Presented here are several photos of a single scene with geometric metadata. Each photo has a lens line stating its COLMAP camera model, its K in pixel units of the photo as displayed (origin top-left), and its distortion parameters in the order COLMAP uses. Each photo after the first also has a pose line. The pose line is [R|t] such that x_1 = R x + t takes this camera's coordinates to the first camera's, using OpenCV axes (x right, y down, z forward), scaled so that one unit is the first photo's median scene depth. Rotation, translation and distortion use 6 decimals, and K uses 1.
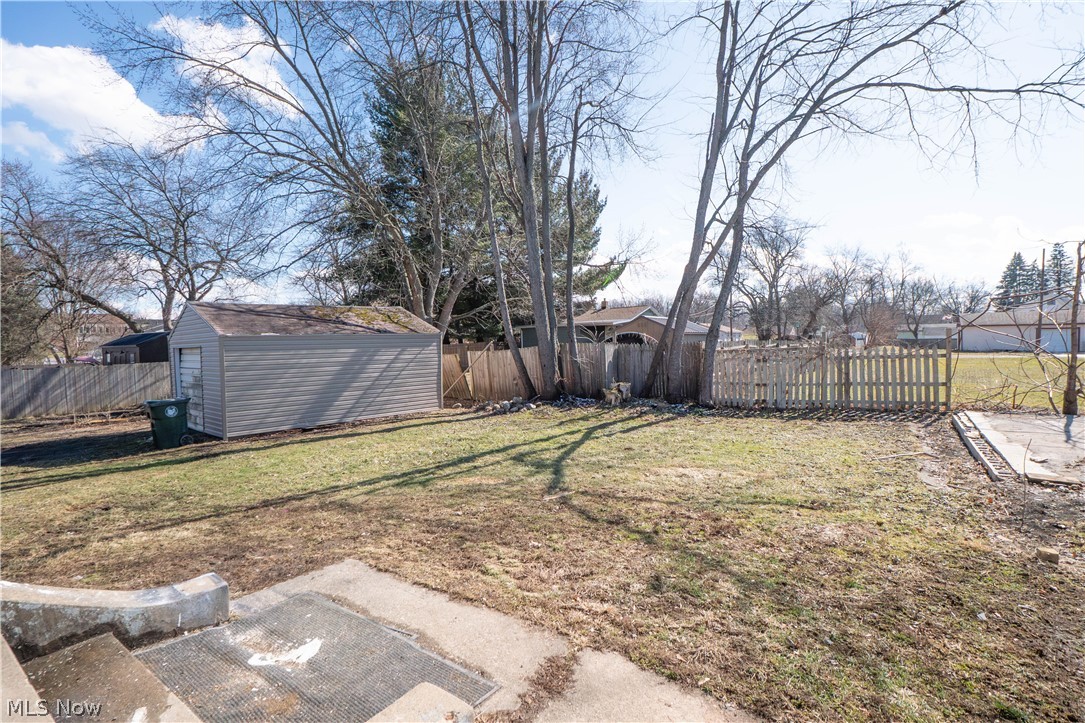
lens RADIAL K [[543.8, 0, 551.3], [0, 543.8, 376.5], [0, 0, 1]] dist [-0.034033, 0.005054]
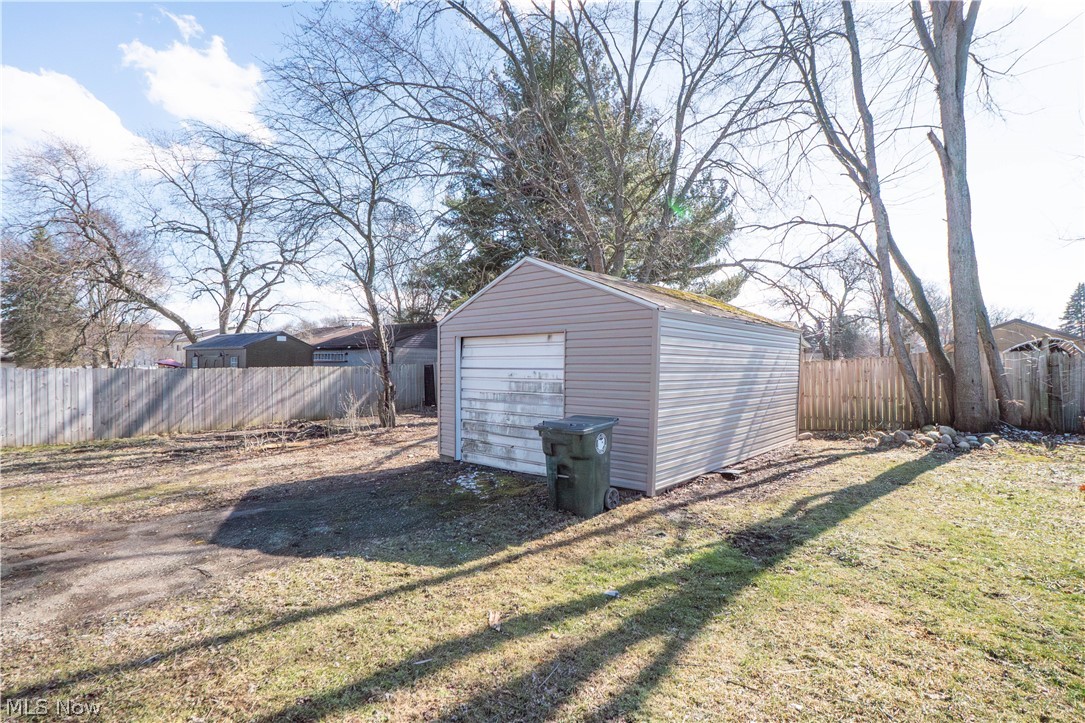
lens RADIAL K [[543.8, 0, 533.6], [0, 543.8, 365.1], [0, 0, 1]] dist [-0.034033, 0.005054]
pose [[0.999678, 0.024379, -0.007068, -0.467629], [-0.024800, 0.997434, -0.067165, 0.016052], [0.005413, 0.067319, 0.997717, 0.280551]]
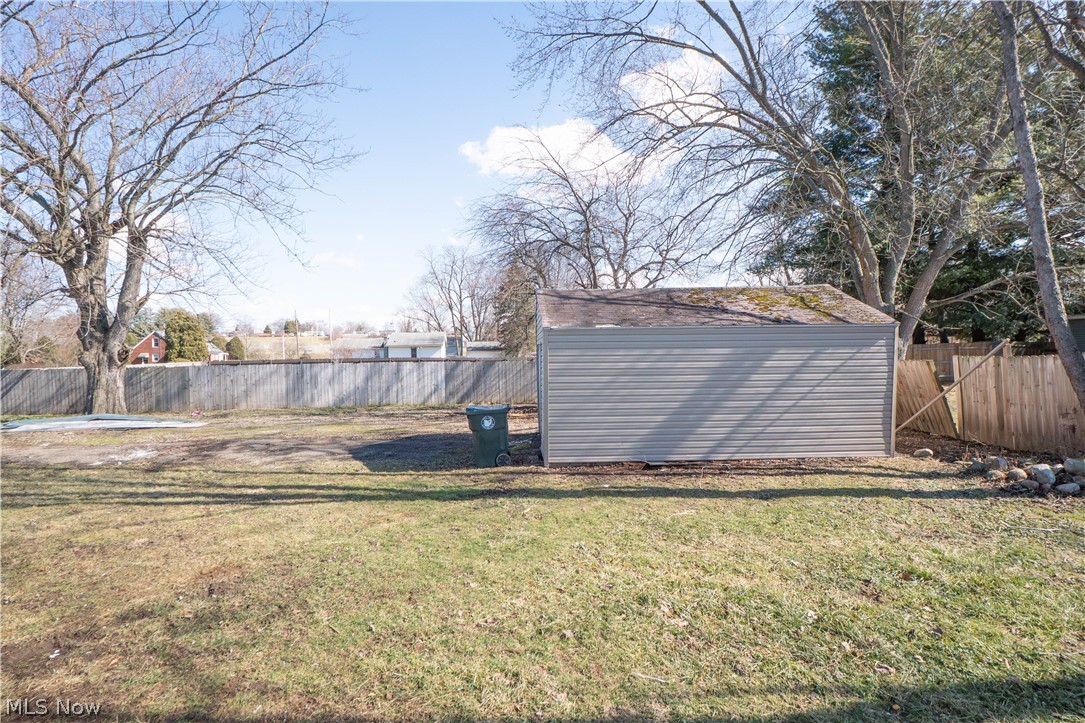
lens RADIAL K [[543.8, 0, 527.0], [0, 543.8, 361.5], [0, 0, 1]] dist [-0.034033, 0.005054]
pose [[0.672356, 0.031301, -0.739566, -0.039920], [-0.050340, 0.998726, -0.003496, -0.016130], [0.738514, 0.039581, 0.673075, 0.293664]]
